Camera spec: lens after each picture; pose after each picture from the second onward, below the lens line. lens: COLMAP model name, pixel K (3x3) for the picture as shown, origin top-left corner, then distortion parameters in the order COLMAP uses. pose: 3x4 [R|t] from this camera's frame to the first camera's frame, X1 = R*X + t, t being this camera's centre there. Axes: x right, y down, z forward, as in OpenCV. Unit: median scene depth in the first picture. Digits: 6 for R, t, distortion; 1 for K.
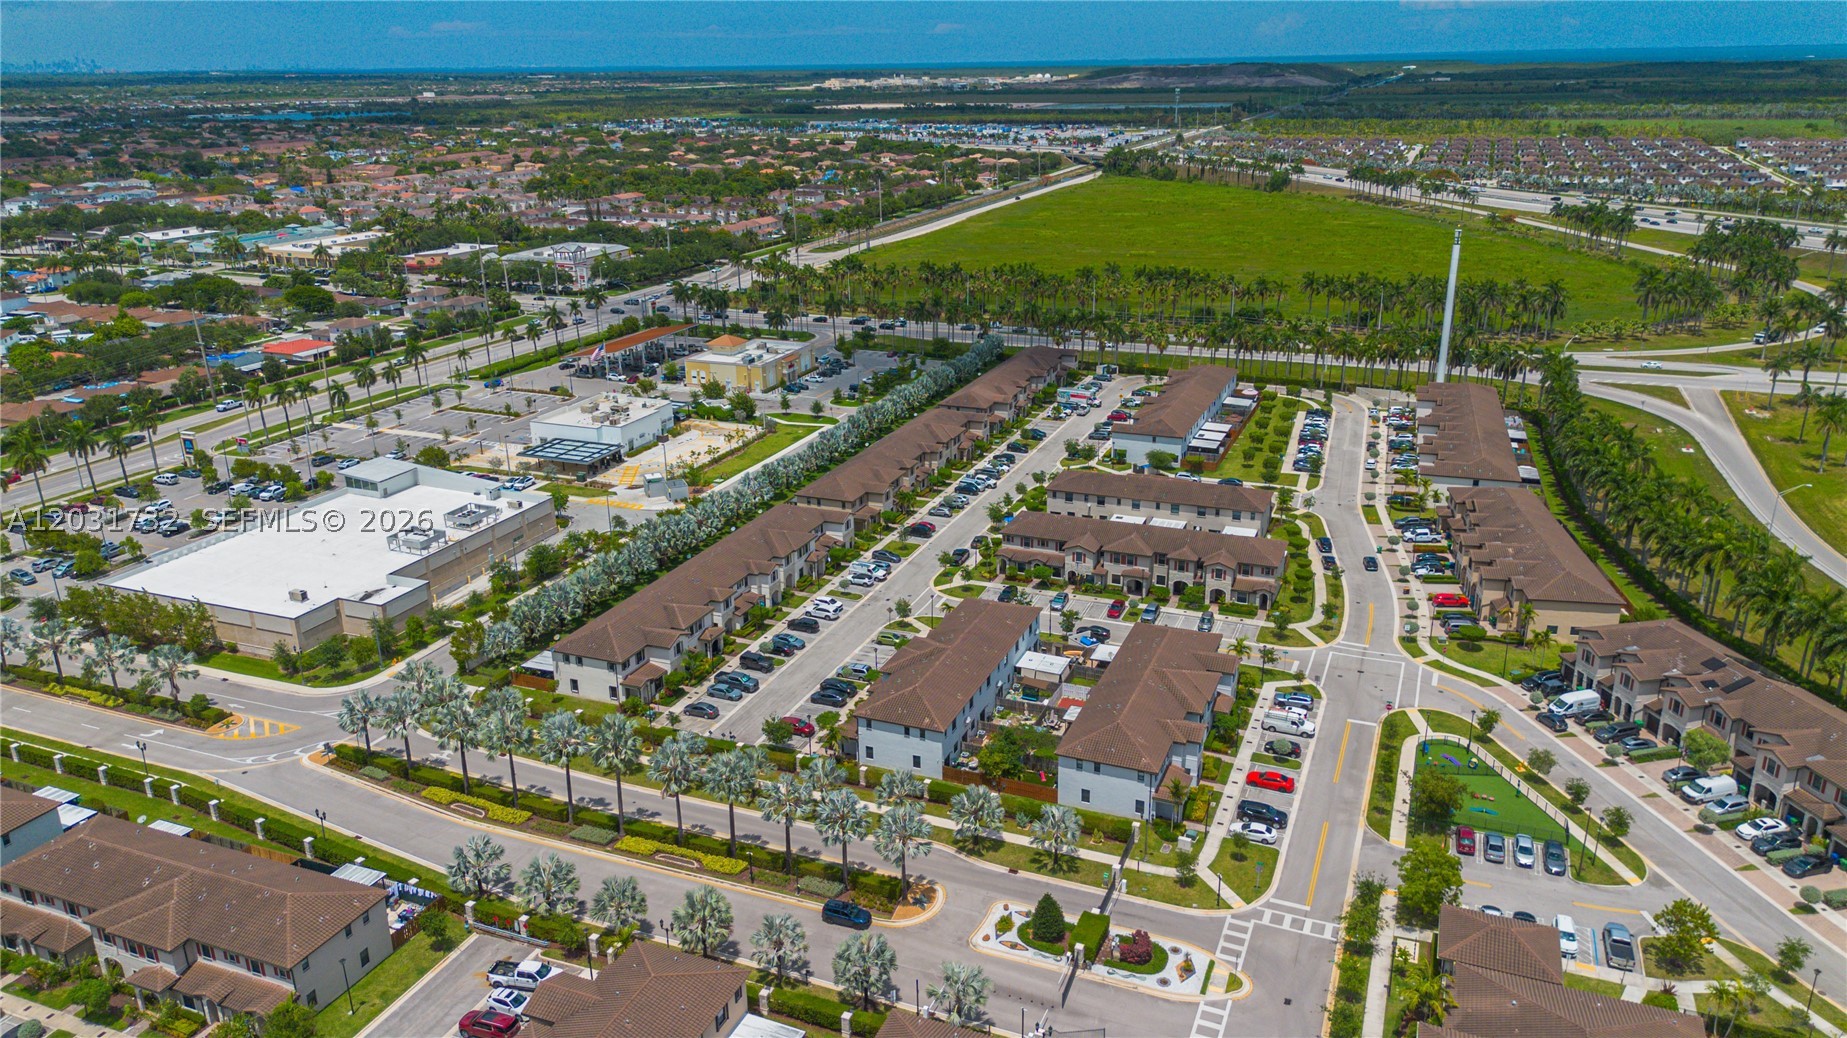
lens RADIAL K [[1317.3, 0, 907.3], [0, 1317.3, 525.8], [0, 0, 1]] dist [0.052074, -0.045489]
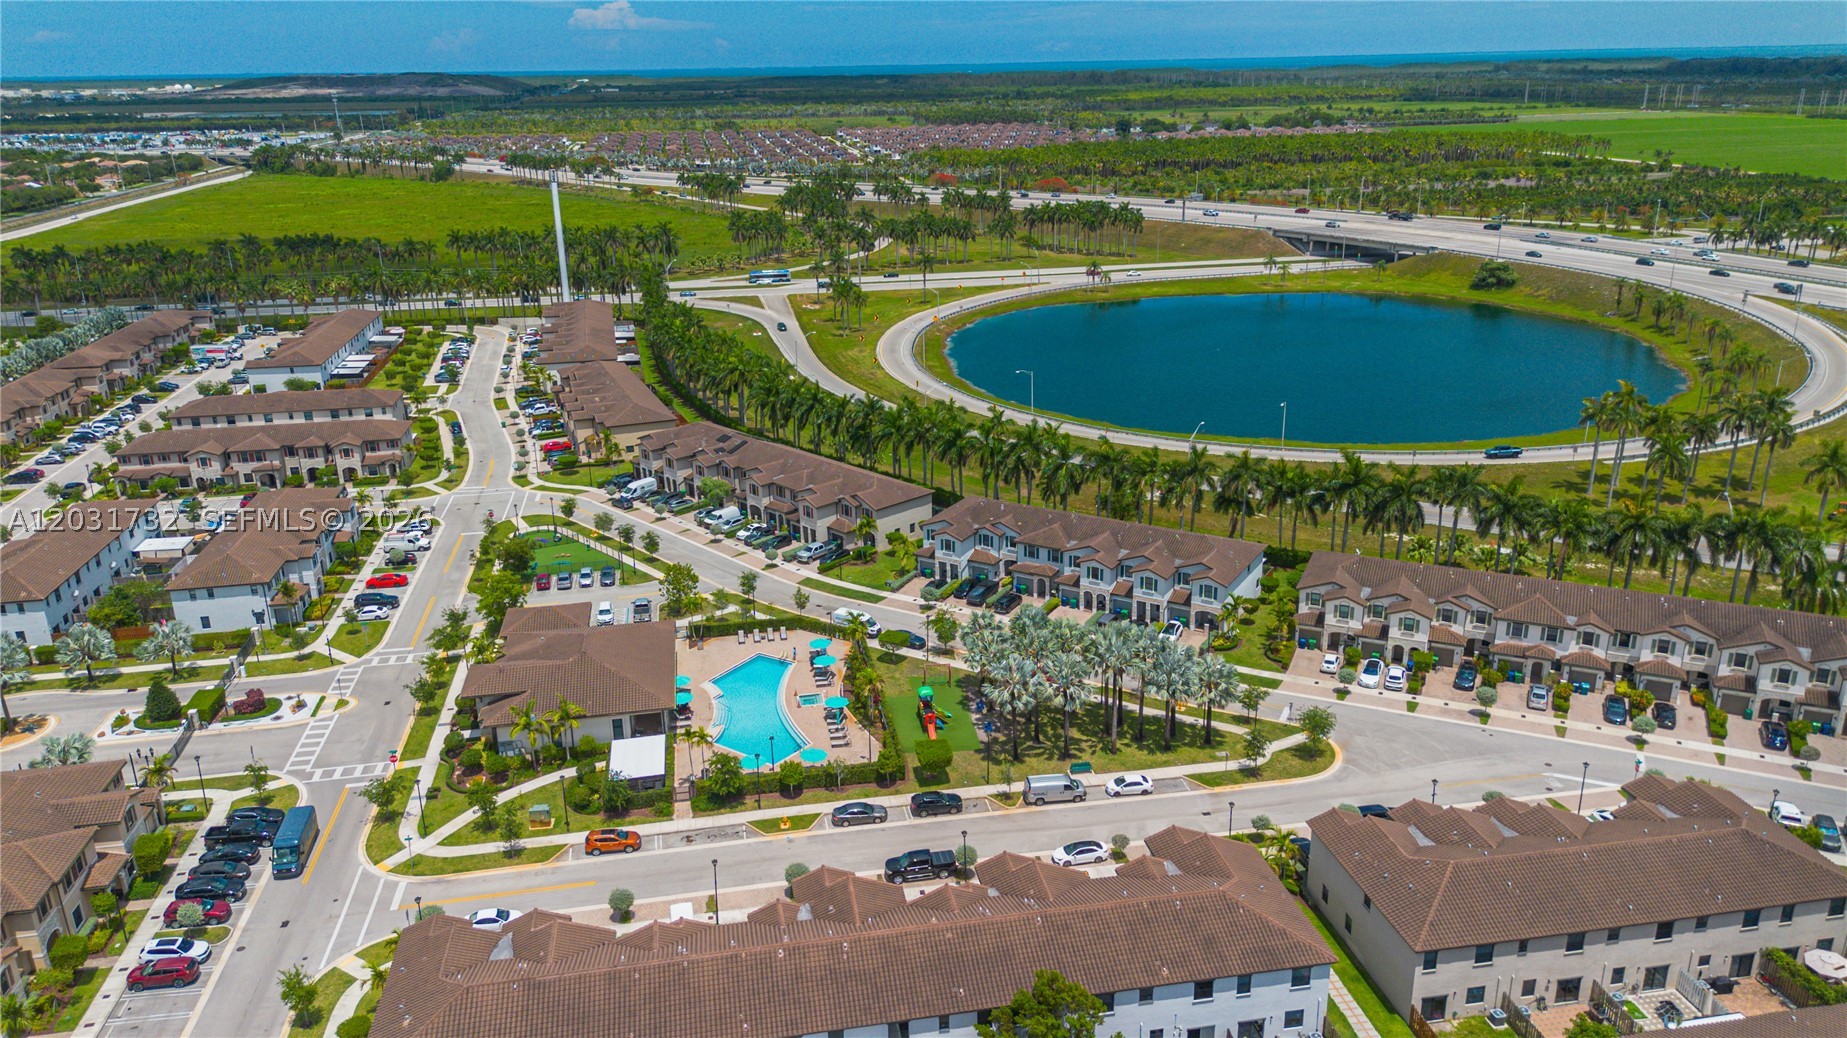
lens RADIAL K [[1317.3, 0, 916.7], [0, 1317.3, 522.1], [0, 0, 1]] dist [0.052074, -0.045489]
pose [[0.837094, -0.176205, 0.517904, 0.042899], [0.181392, 0.982551, 0.041104, 0.111456], [-0.516110, 0.059536, 0.854451, -0.152183]]
